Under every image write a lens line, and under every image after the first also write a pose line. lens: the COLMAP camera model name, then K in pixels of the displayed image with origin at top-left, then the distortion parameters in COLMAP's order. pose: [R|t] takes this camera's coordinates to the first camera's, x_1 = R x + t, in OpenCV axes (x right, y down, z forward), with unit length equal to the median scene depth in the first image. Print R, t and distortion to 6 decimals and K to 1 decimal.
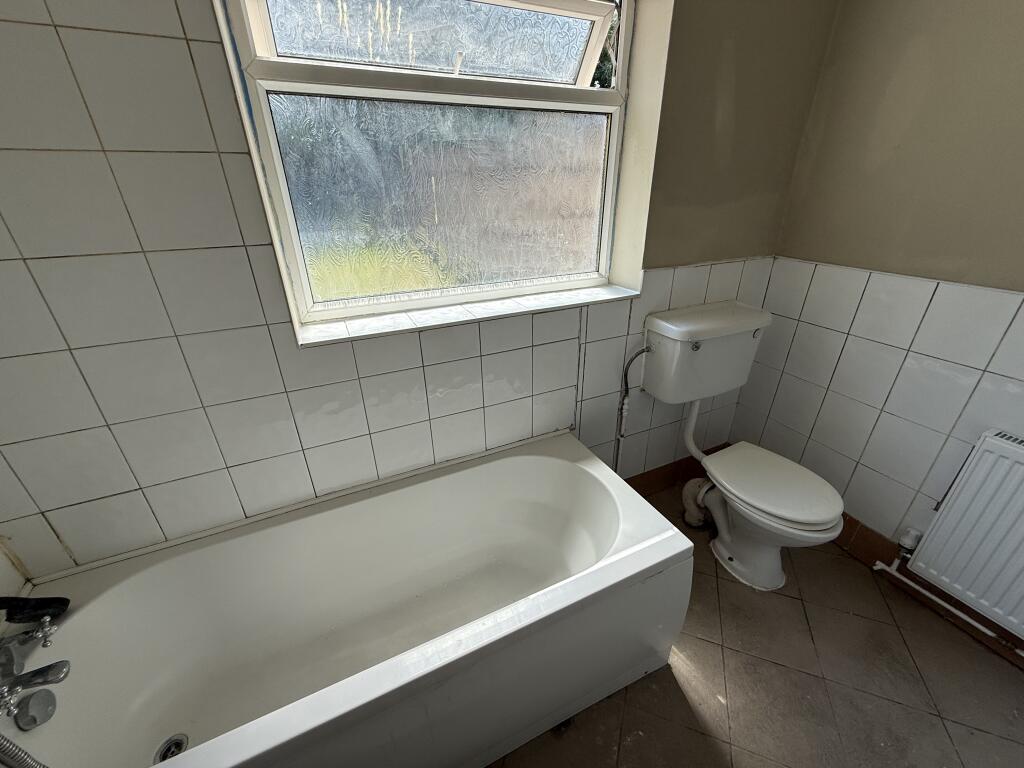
lens RADIAL K [[411.5, 0, 514.9], [0, 411.5, 380.8], [0, 0, 1]] dist [0.000555, 0.000230]
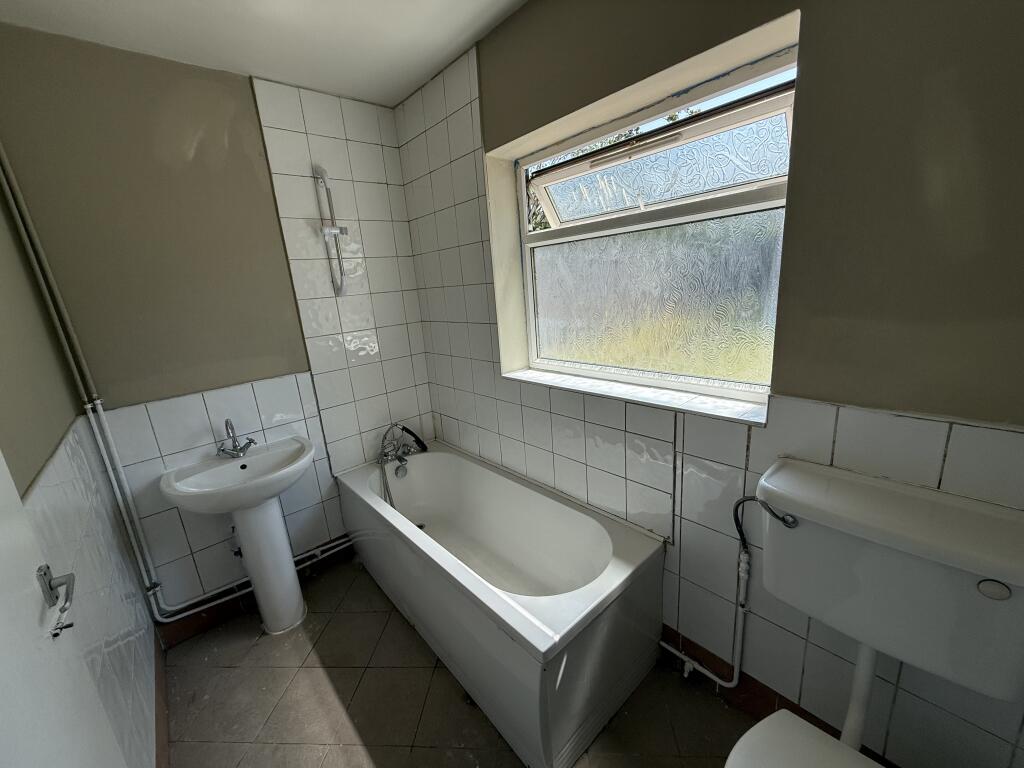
lens RADIAL K [[411.5, 0, 515.8], [0, 411.5, 386.9], [0, 0, 1]] dist [0.000555, 0.000230]
pose [[0.277326, 0.228839, -0.933125, 0.925018], [-0.350998, 0.928220, 0.123319, -0.219758], [0.894366, 0.293325, 0.337742, 0.340490]]
